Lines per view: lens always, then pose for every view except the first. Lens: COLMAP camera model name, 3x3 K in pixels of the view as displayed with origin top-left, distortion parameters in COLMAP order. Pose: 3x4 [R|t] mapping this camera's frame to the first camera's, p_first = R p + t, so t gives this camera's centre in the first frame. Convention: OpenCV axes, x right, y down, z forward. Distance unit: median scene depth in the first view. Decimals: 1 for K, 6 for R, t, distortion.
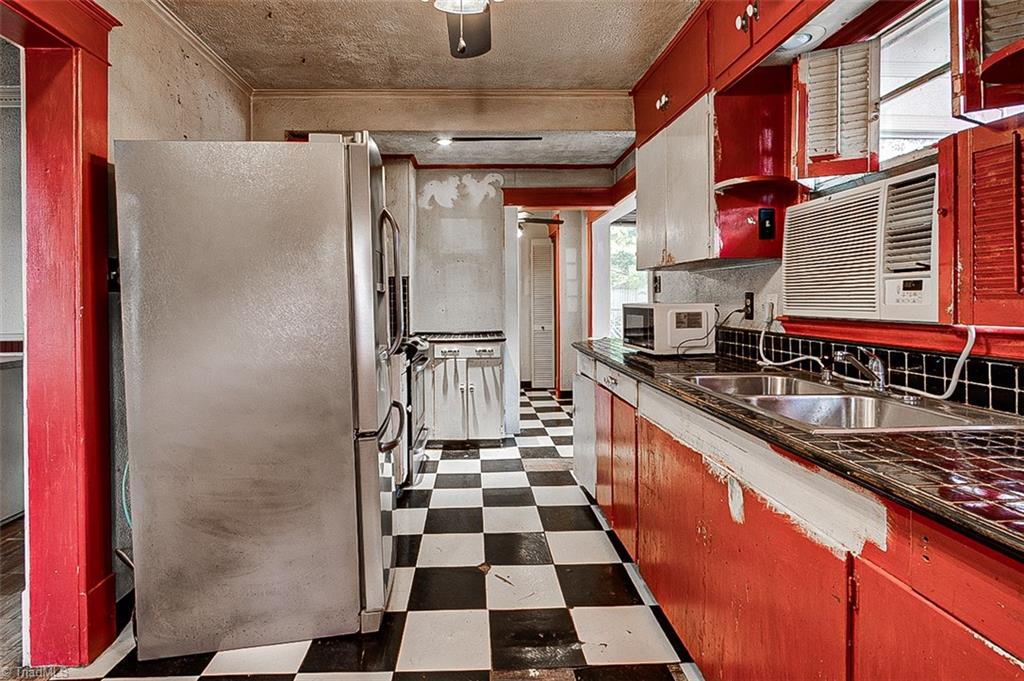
lens RADIAL K [[494.2, 0, 488.2], [0, 494.2, 304.8], [0, 0, 1]] dist [-0.013254, -0.000069]
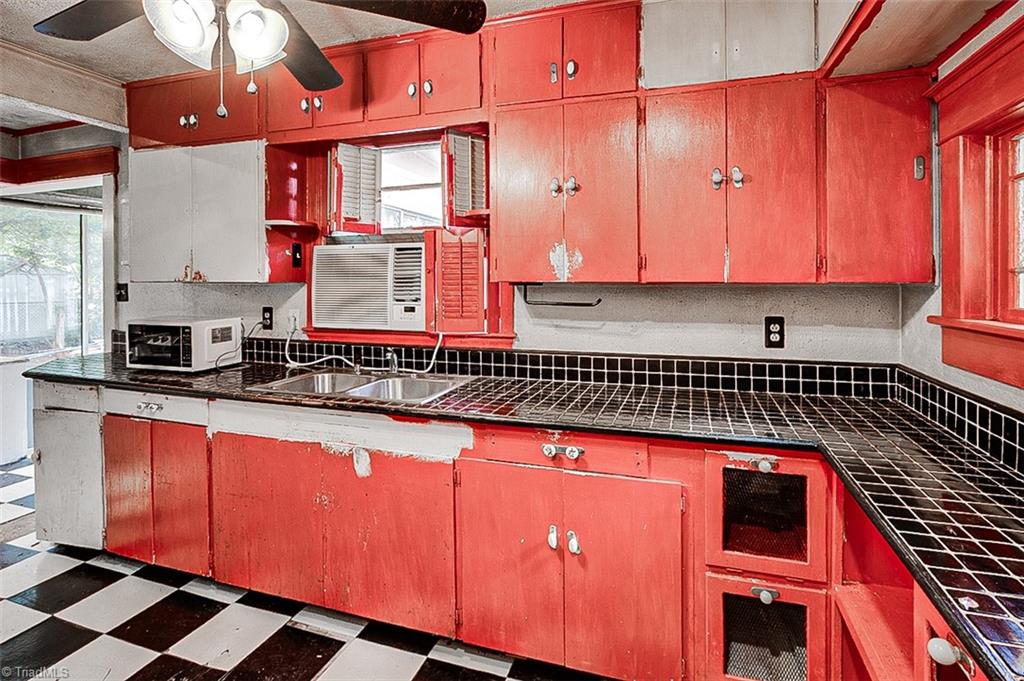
lens RADIAL K [[515.3, 0, 511.5], [0, 515.3, 284.5], [0, 0, 1]] dist [-0.016483, 0.000936]
pose [[0.352231, -0.000983, 0.935913, -0.456569], [0.008310, 0.999963, -0.002077, -0.077644], [-0.935876, 0.008509, 0.352226, 0.013569]]
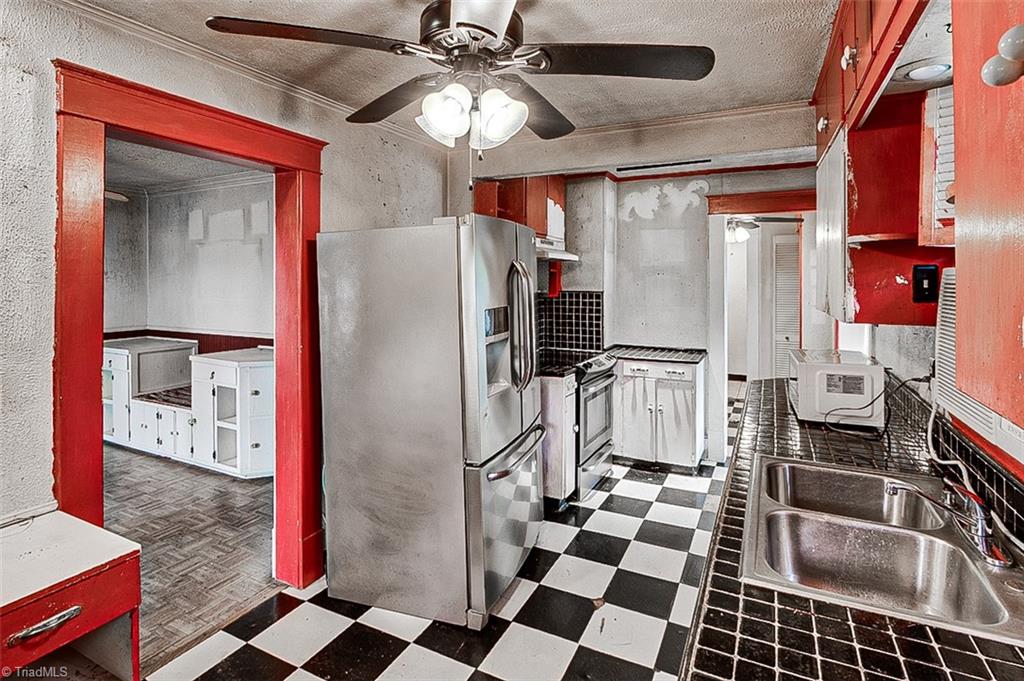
lens RADIAL K [[515.3, 0, 511.5], [0, 515.3, 284.5], [0, 0, 1]] dist [-0.016483, 0.000936]
pose [[0.880494, 0.014201, -0.473845, 0.345558], [-0.012113, 0.999899, 0.007459, -0.151902], [0.473903, -0.000828, 0.880577, -0.044904]]
